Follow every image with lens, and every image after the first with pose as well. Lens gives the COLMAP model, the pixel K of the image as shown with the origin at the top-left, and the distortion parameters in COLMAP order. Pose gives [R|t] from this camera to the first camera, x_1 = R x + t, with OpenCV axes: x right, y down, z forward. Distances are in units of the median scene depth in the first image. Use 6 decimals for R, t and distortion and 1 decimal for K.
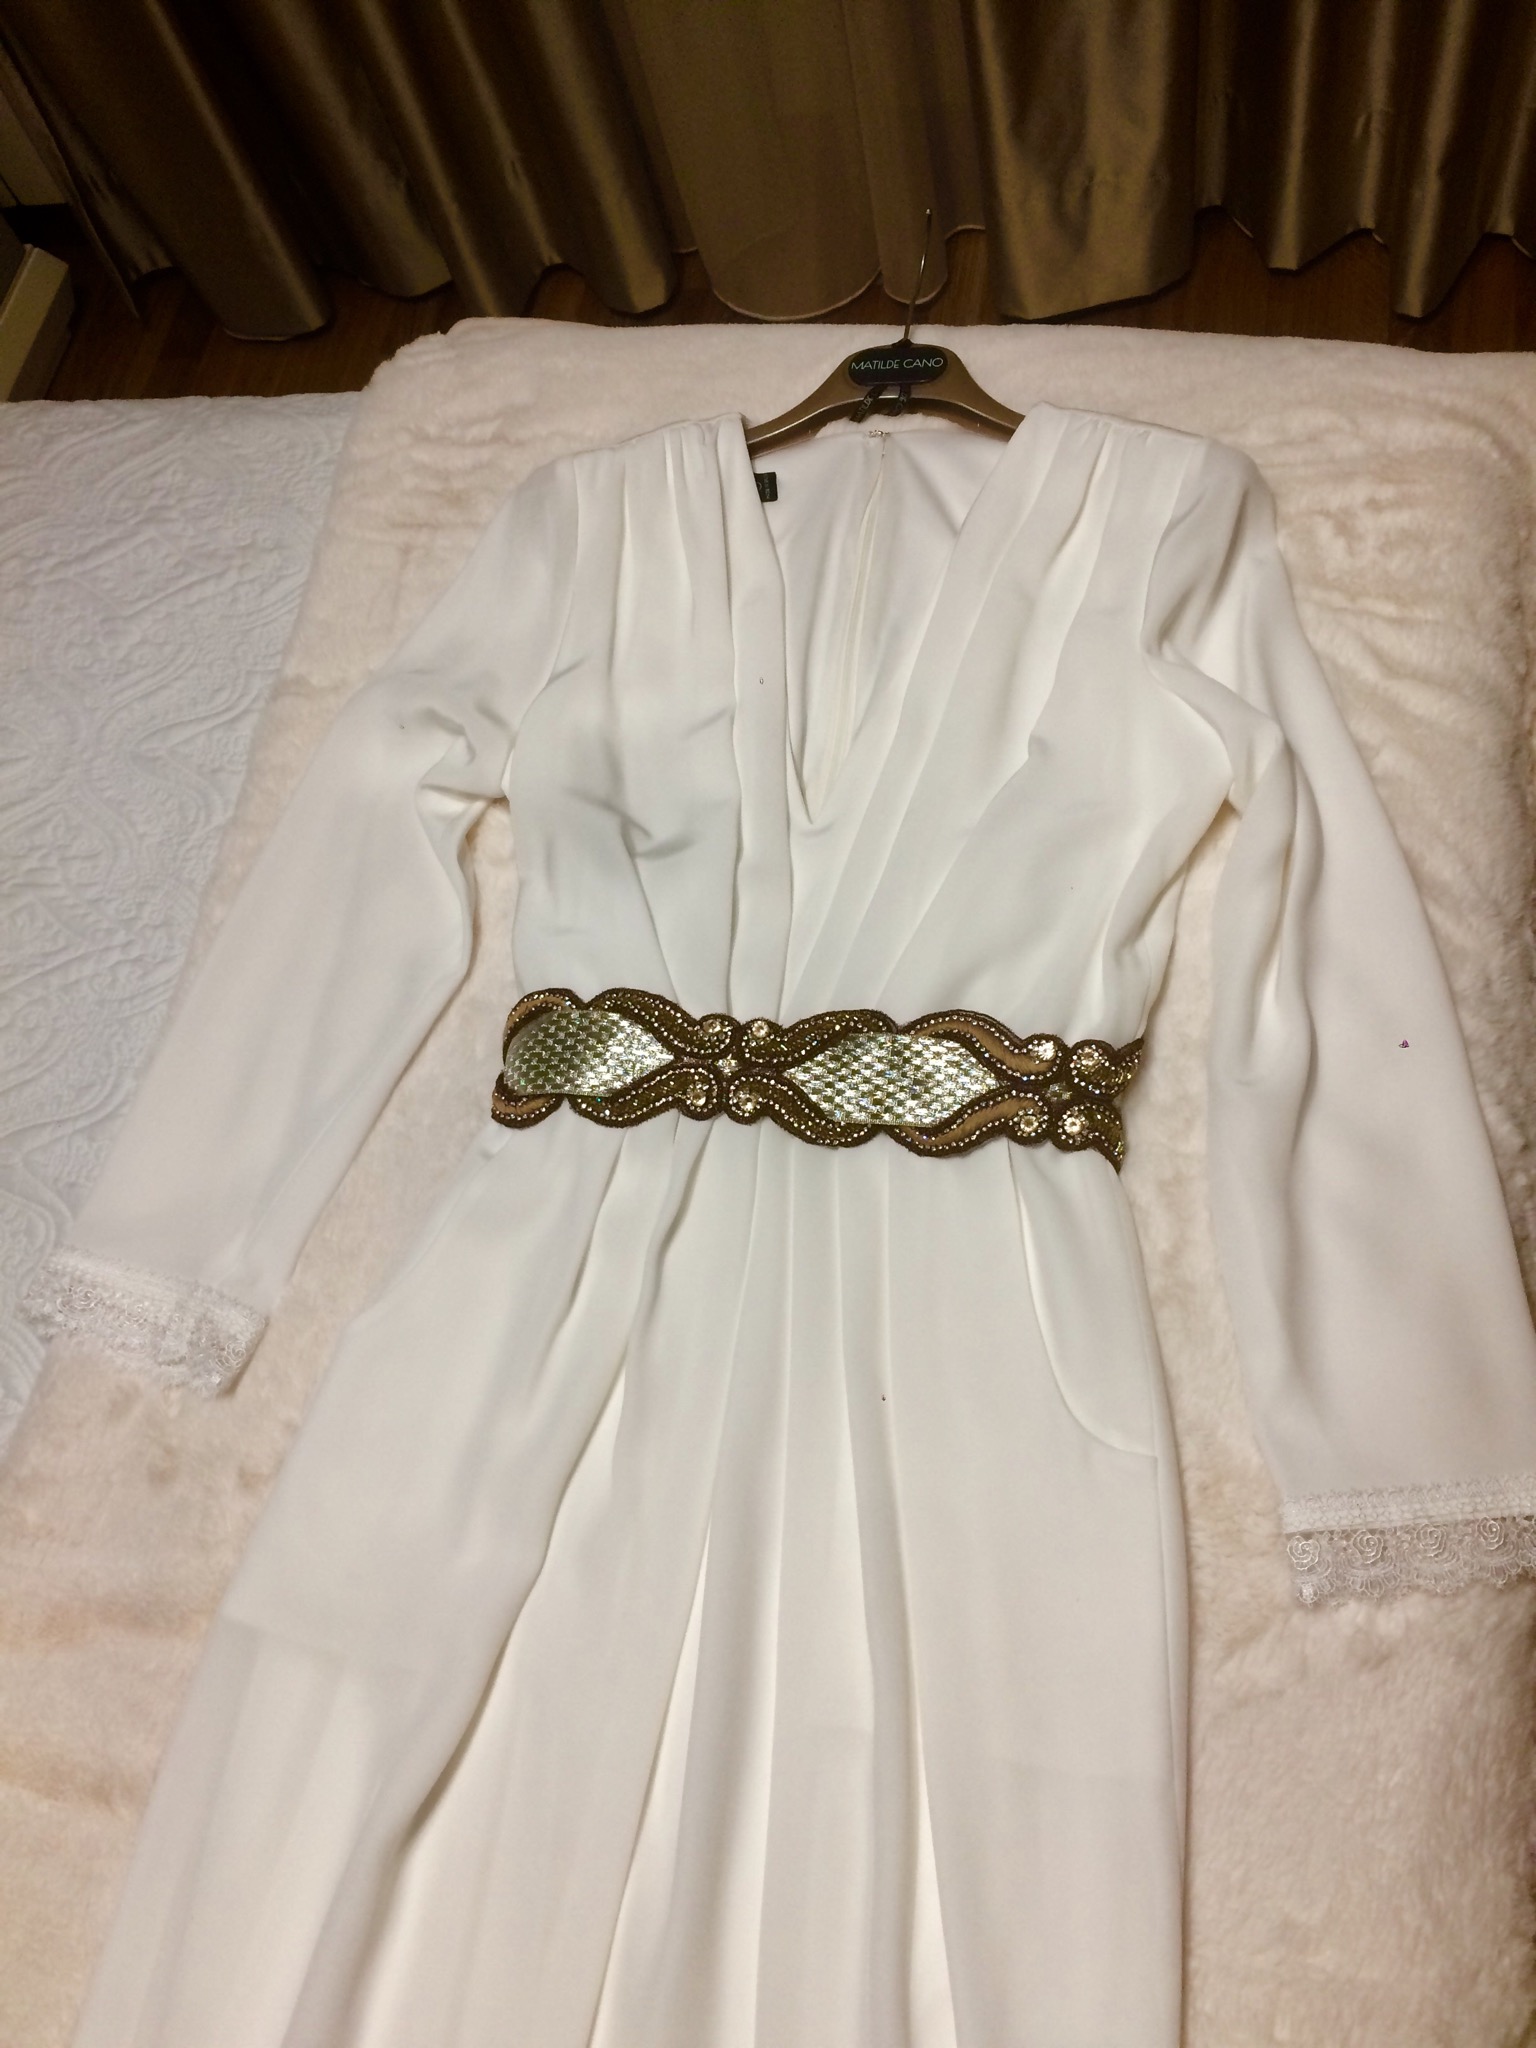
lens RADIAL K [[1781.9, 0, 768.0], [0, 1781.9, 1024.0], [0, 0, 1]] dist [0.096064, -0.129942]
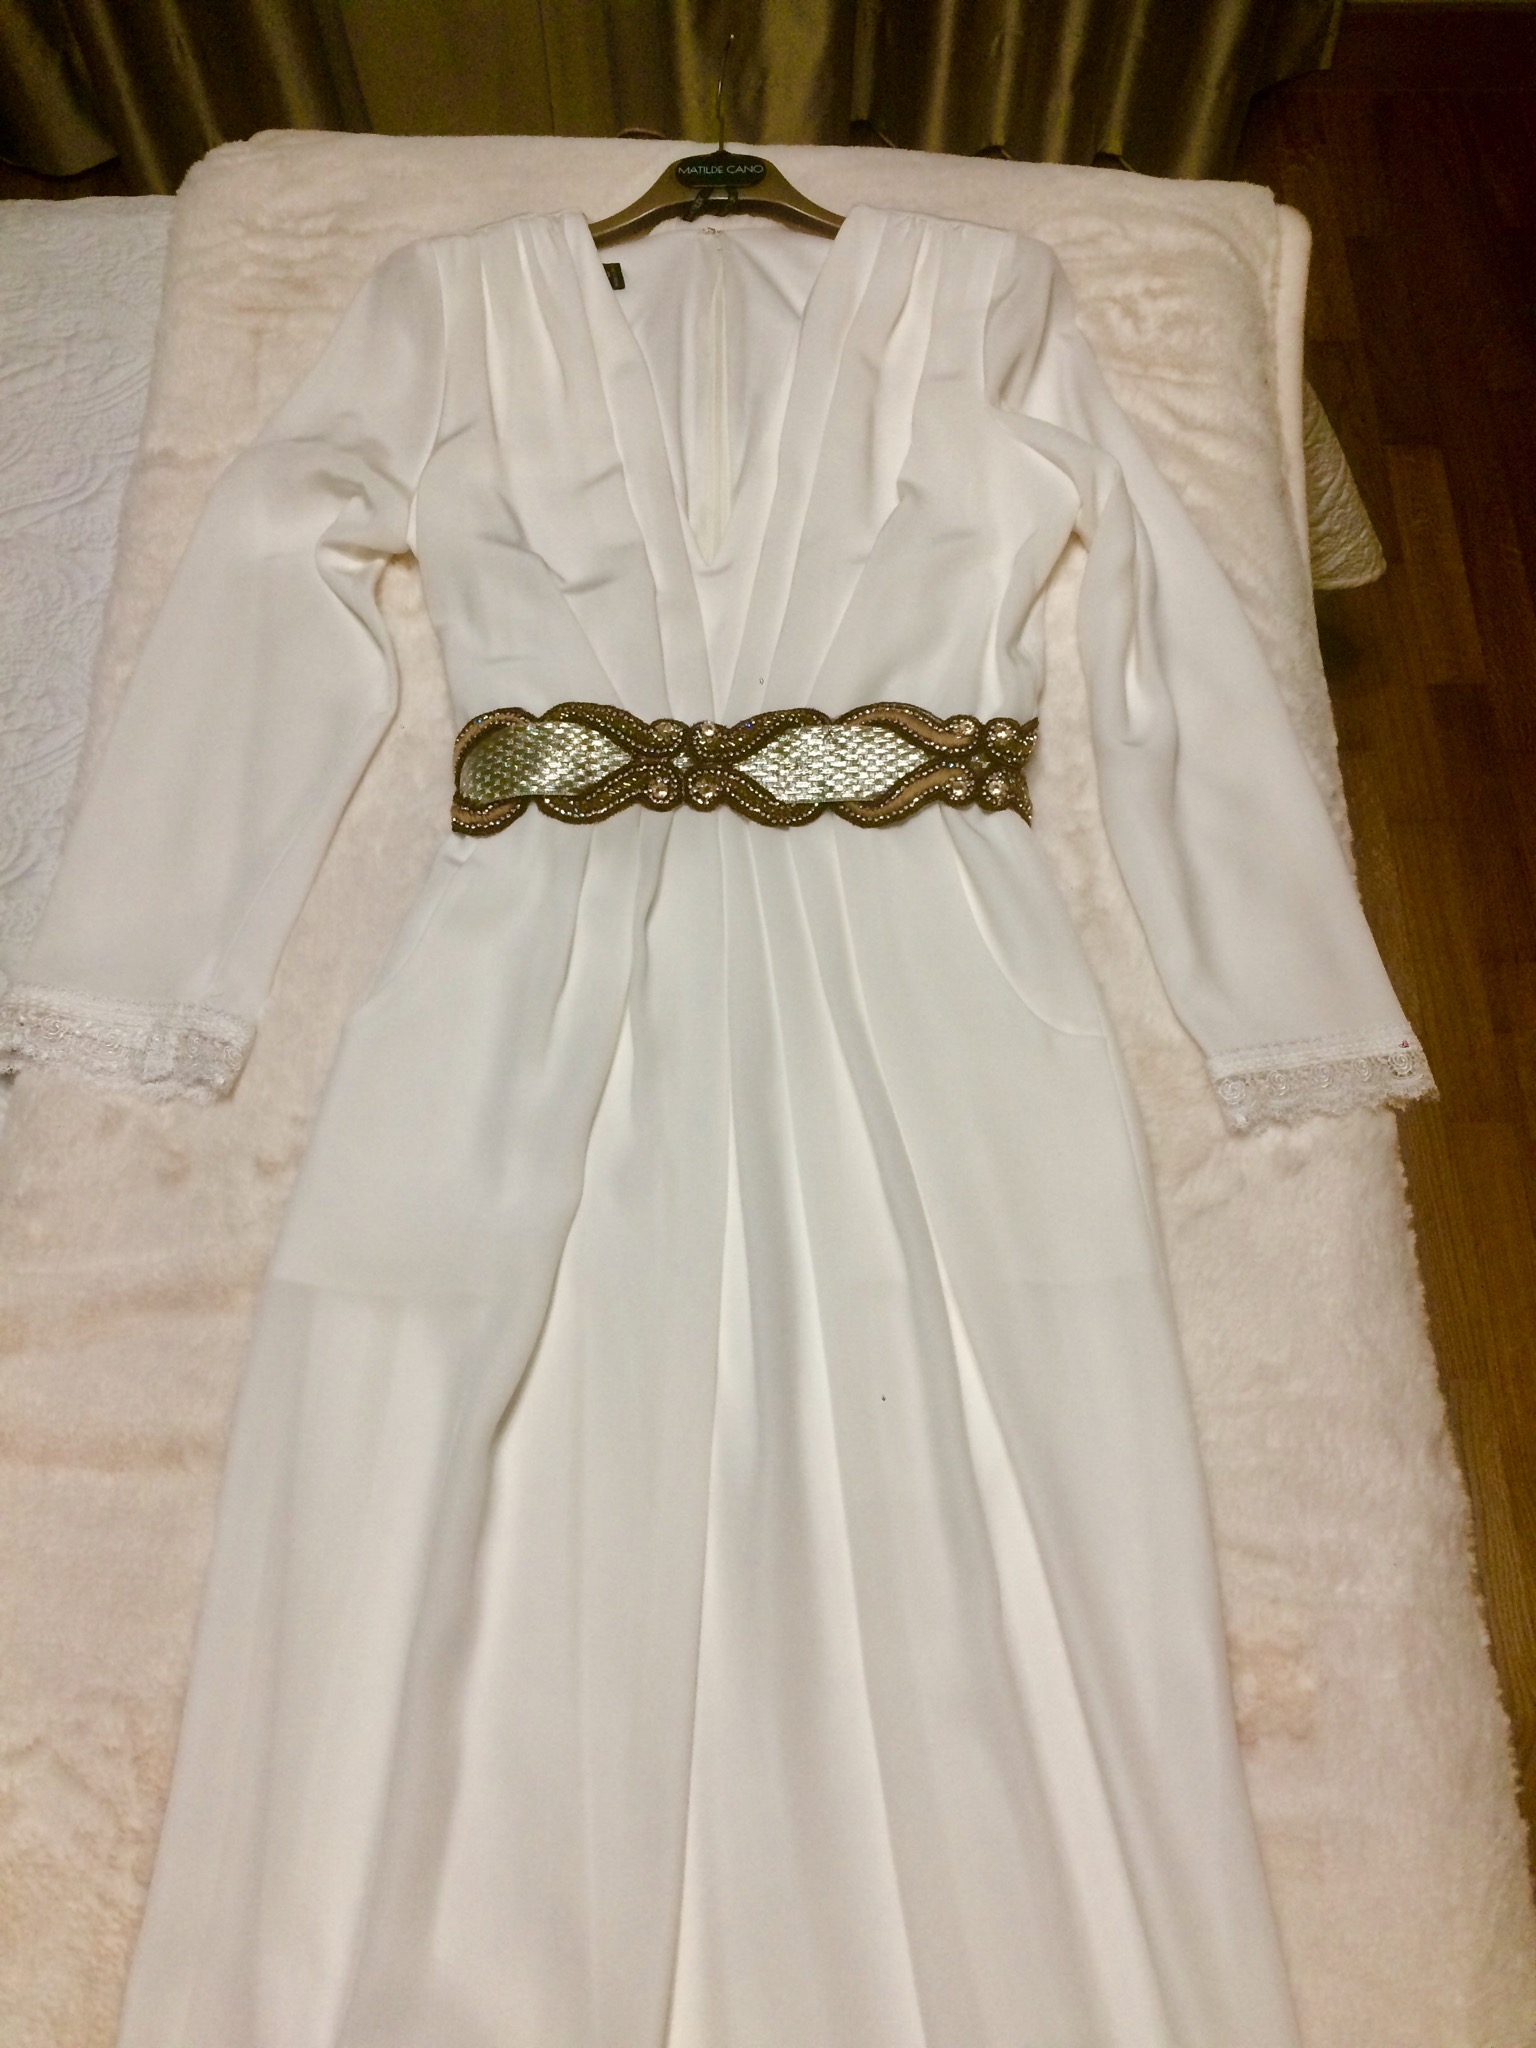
lens RADIAL K [[1781.9, 0, 768.0], [0, 1781.9, 1024.0], [0, 0, 1]] dist [0.096064, -0.129942]
pose [[0.965406, -0.069736, 0.251254, -0.251989], [0.070810, 0.997478, 0.004773, 0.177219], [-0.250954, 0.013183, 0.967909, -0.081475]]
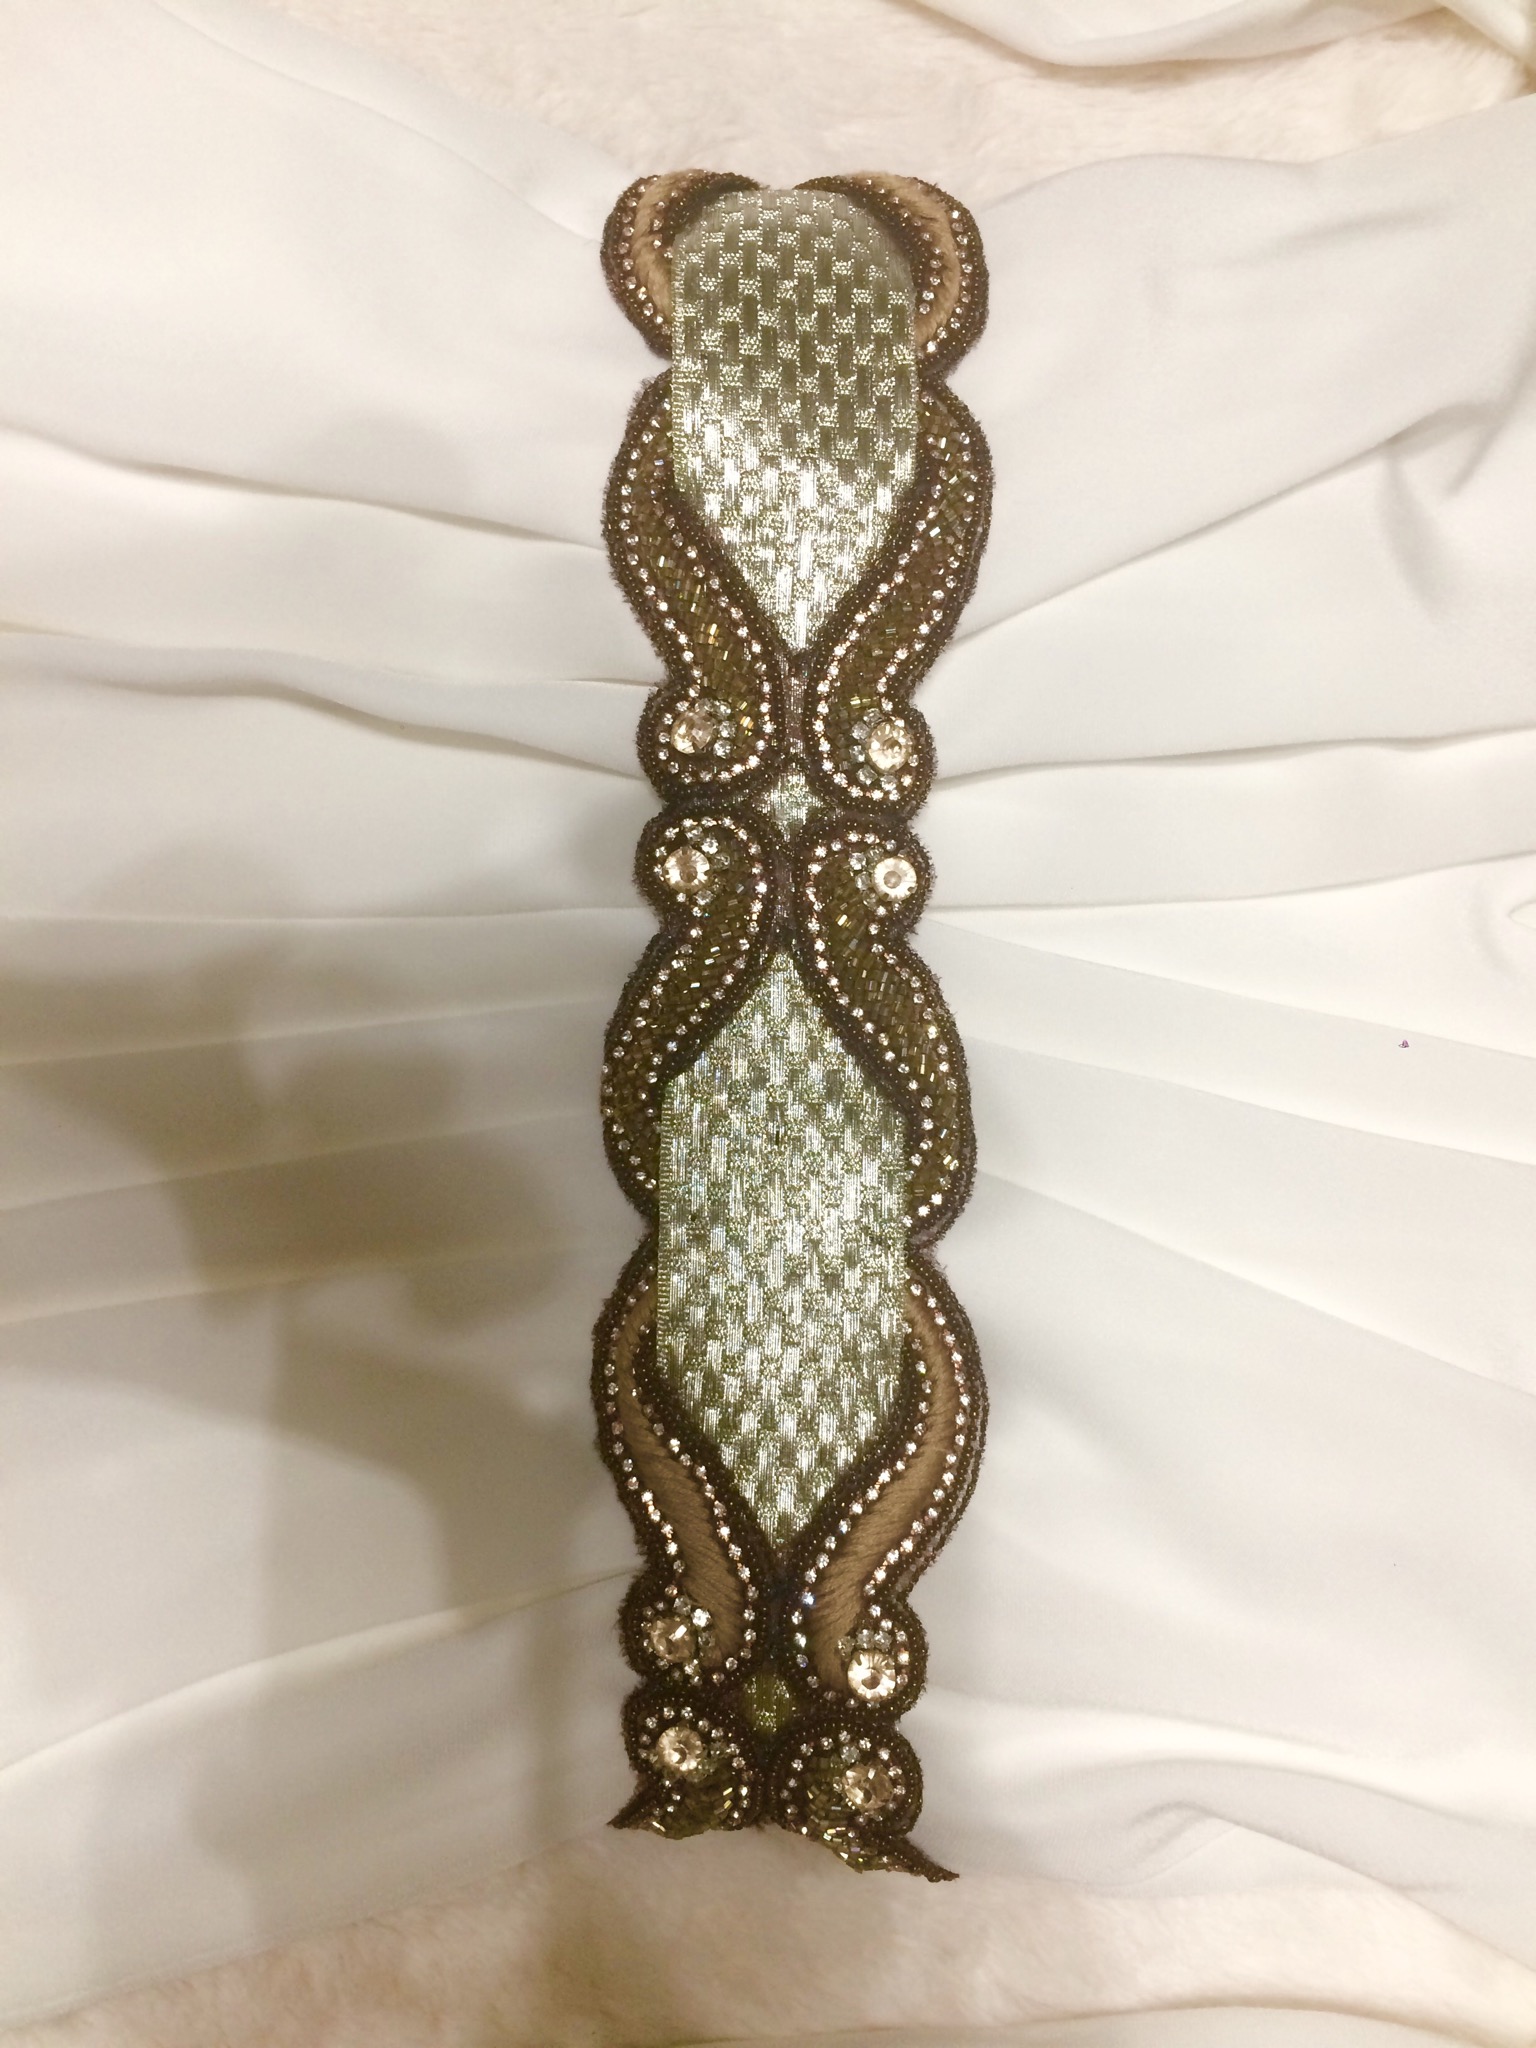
lens RADIAL K [[1944.6, 0, 678.2], [0, 1944.6, 1024.5], [0, 0, 1]] dist [0.089266, -0.175737]
pose [[0.118346, 0.981144, 0.152807, -0.040315], [-0.950540, 0.067434, 0.303193, -0.072442], [0.287172, -0.181131, 0.940598, 0.578878]]
